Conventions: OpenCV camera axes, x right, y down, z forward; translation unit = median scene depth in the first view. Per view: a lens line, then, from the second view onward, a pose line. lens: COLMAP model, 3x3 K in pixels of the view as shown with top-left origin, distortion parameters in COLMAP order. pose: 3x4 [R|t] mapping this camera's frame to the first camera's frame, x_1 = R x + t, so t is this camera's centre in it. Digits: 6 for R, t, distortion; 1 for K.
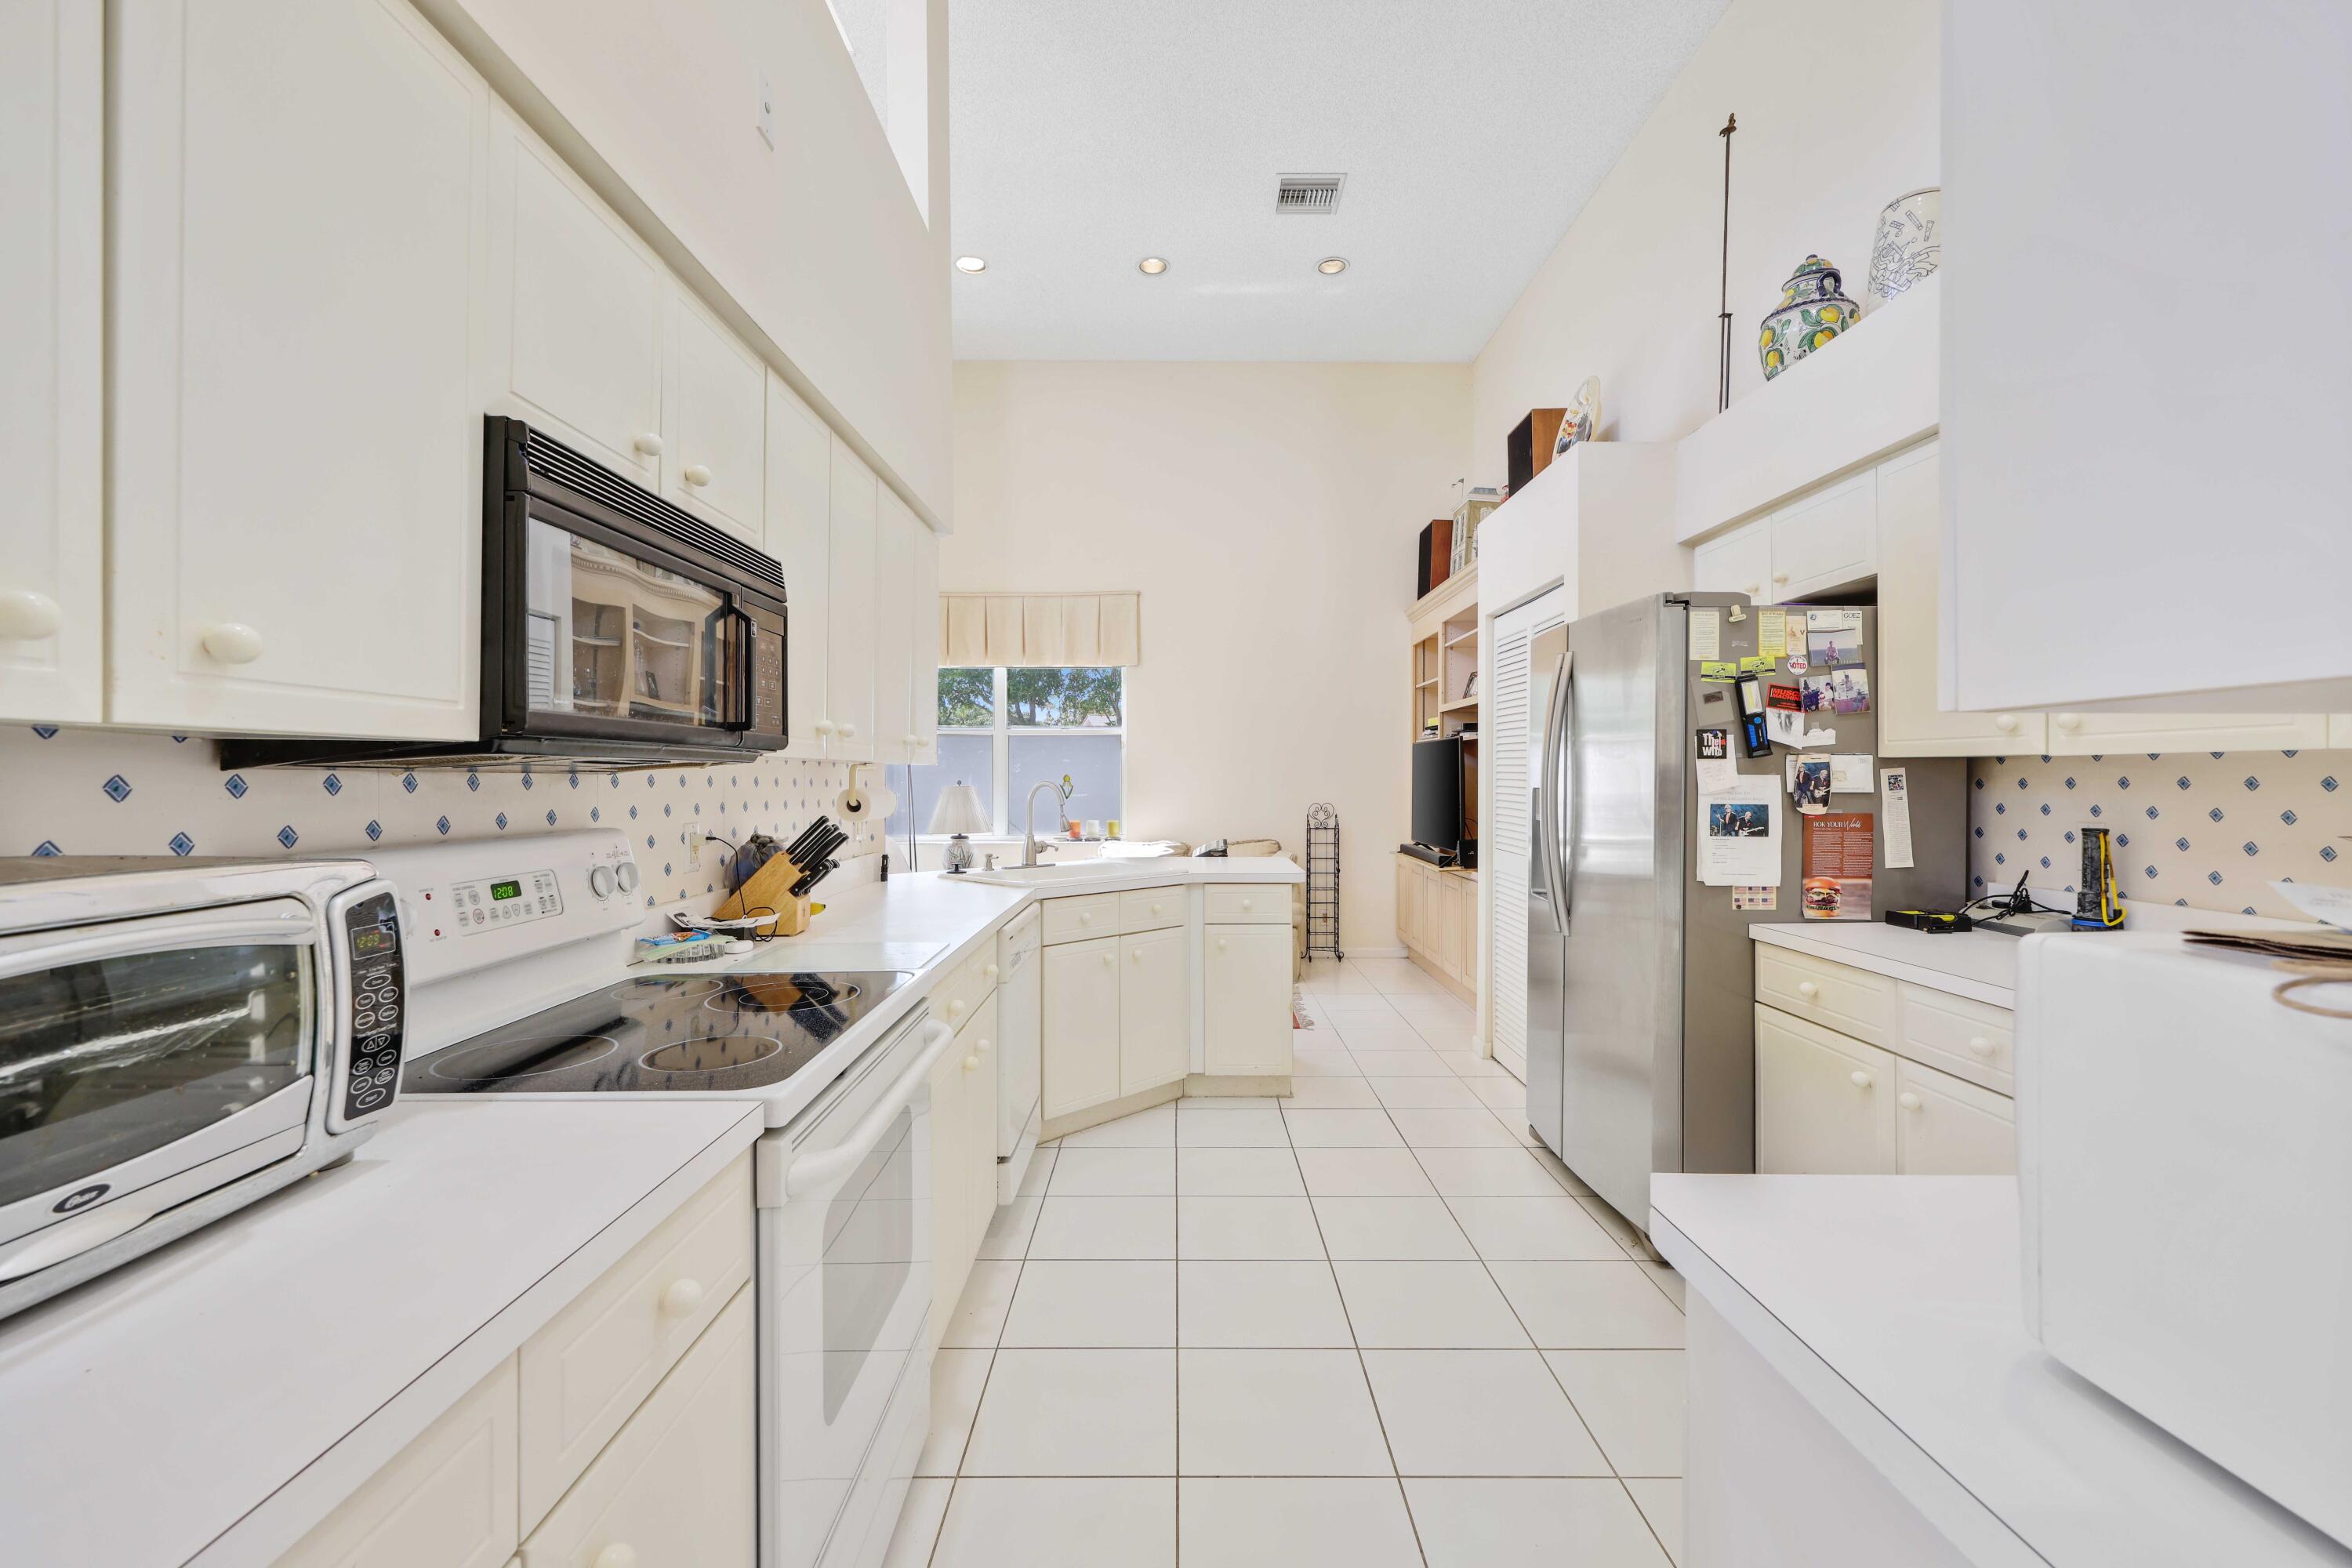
lens RADIAL K [[982.1, 0, 1178.2], [0, 982.1, 752.4], [0, 0, 1]] dist [0.001833, 0.000360]
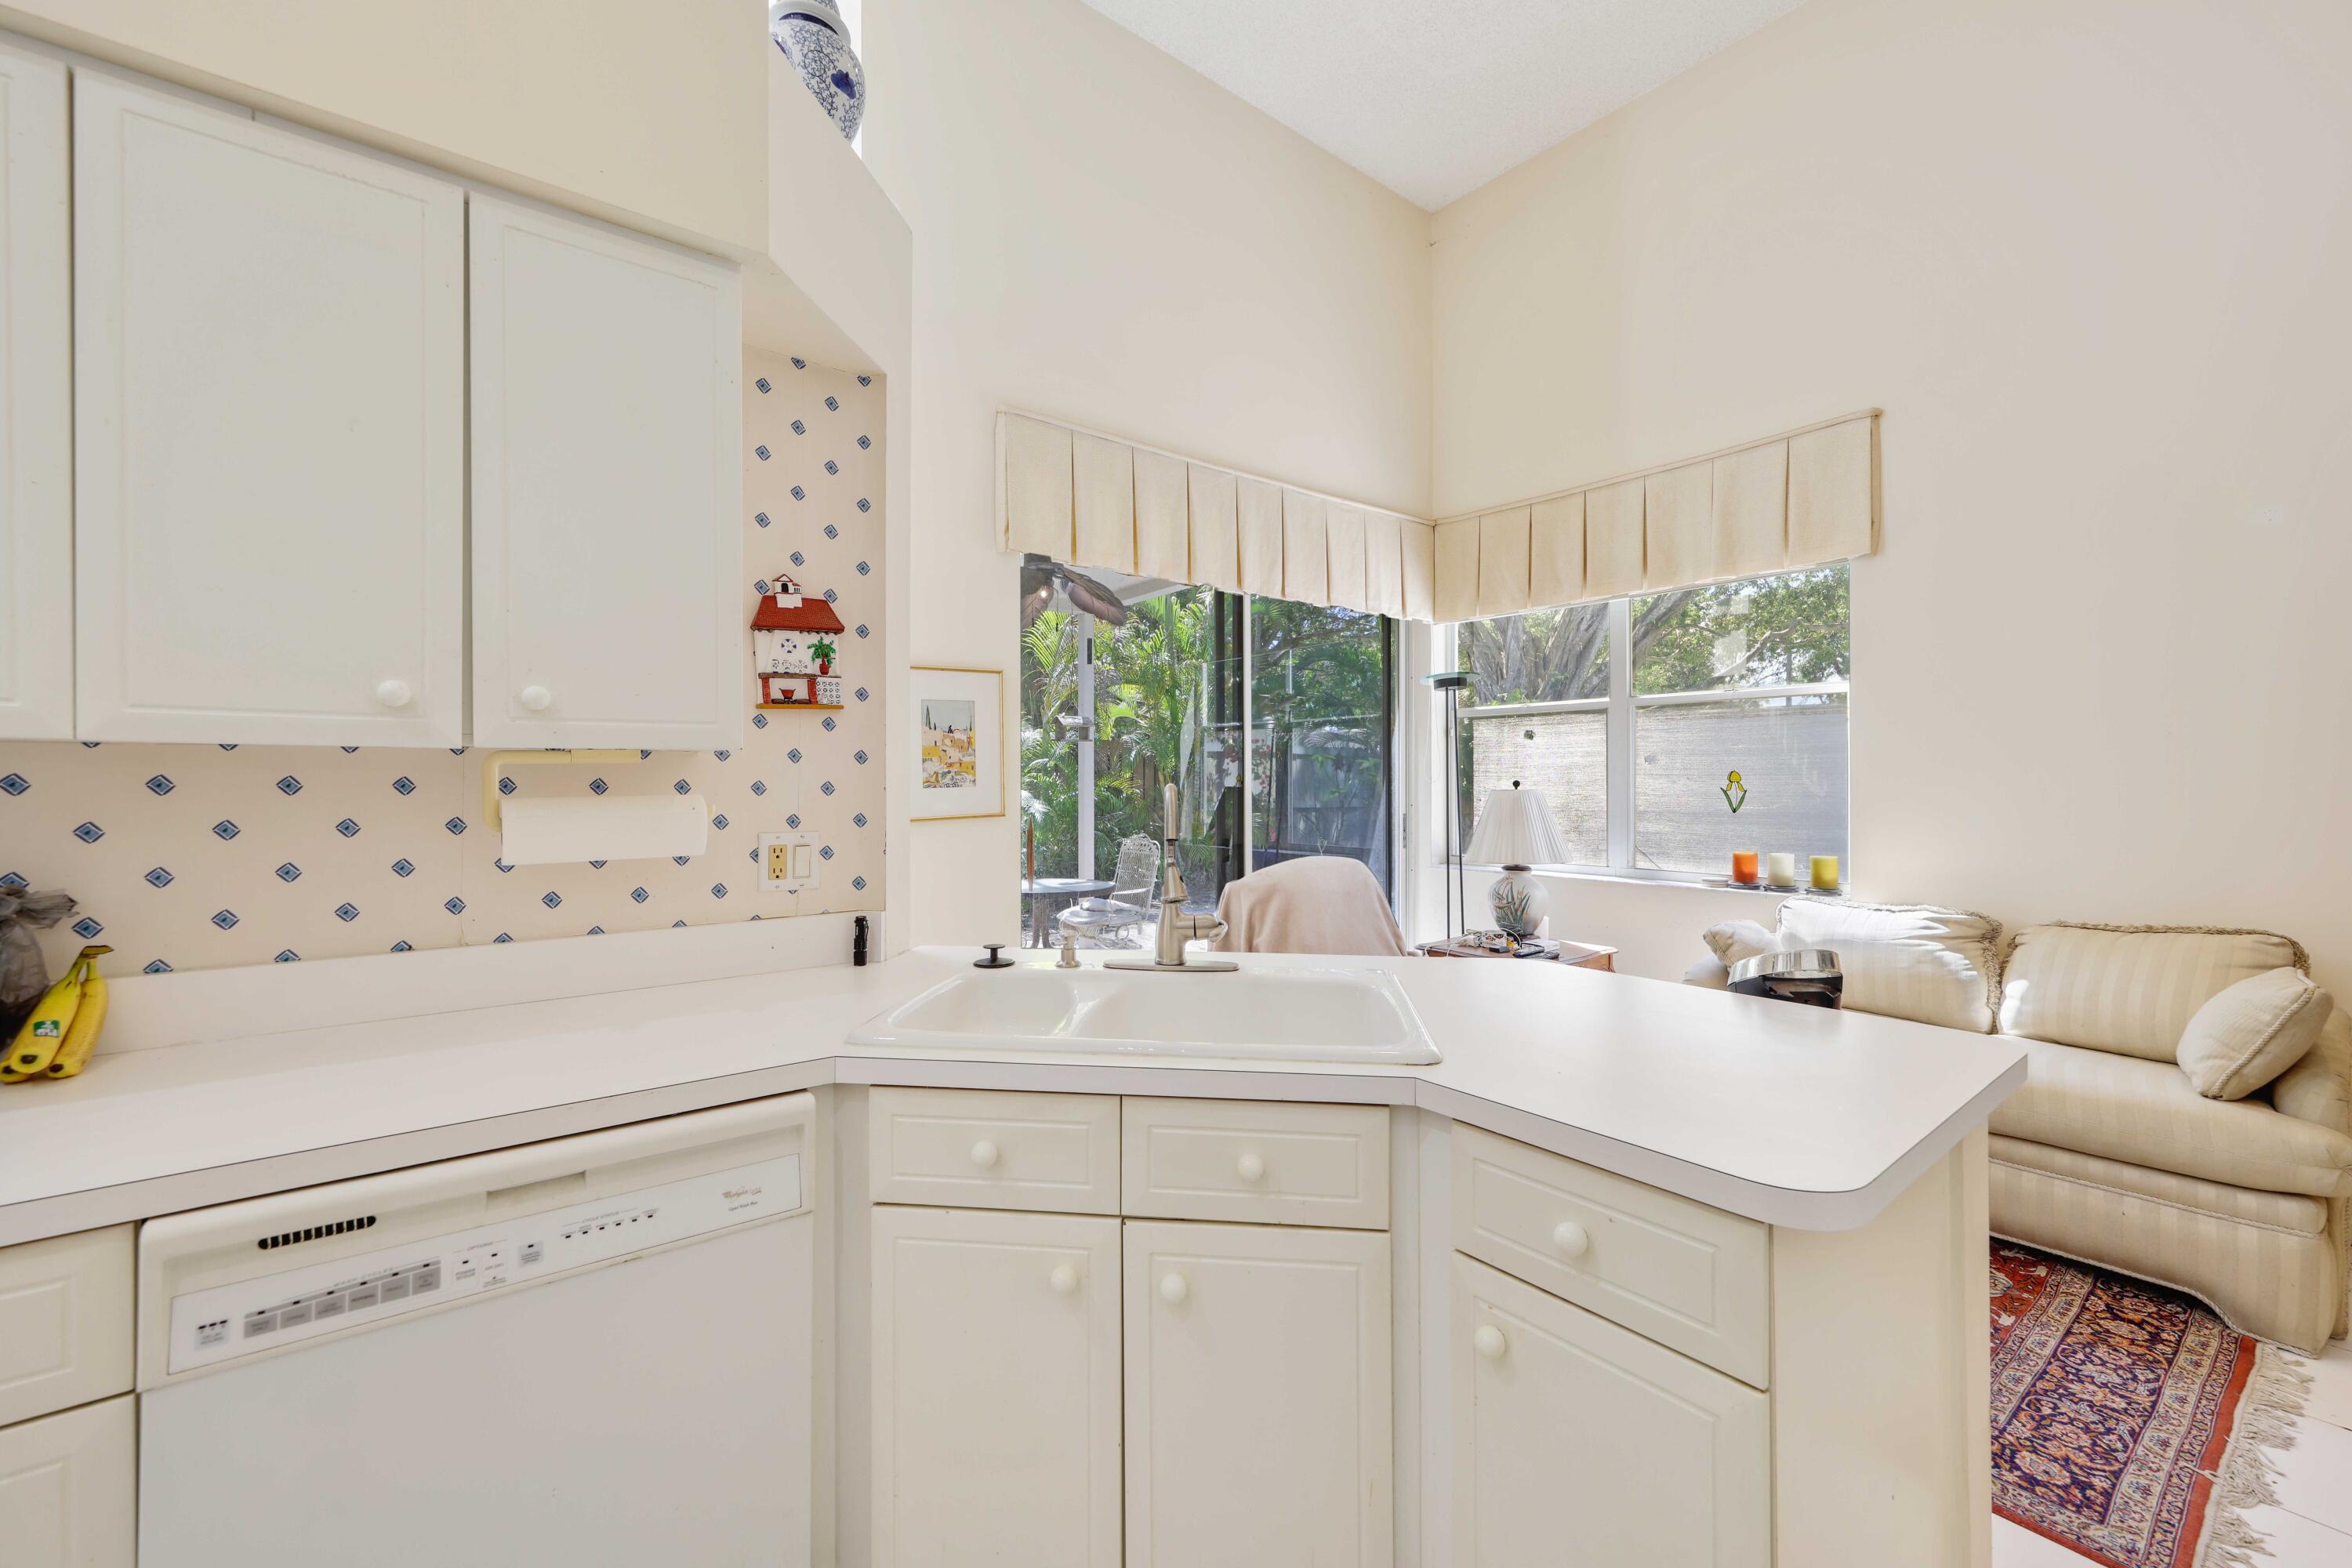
lens RADIAL K [[953.8, 0, 1174.1], [0, 953.8, 769.3], [0, 0, 1]] dist [-0.000390, -0.000178]
pose [[0.634268, -0.003897, -0.773103, 0.111240], [0.018656, 0.999773, 0.010265, 0.010704], [0.772888, -0.020934, 0.634197, 0.409943]]
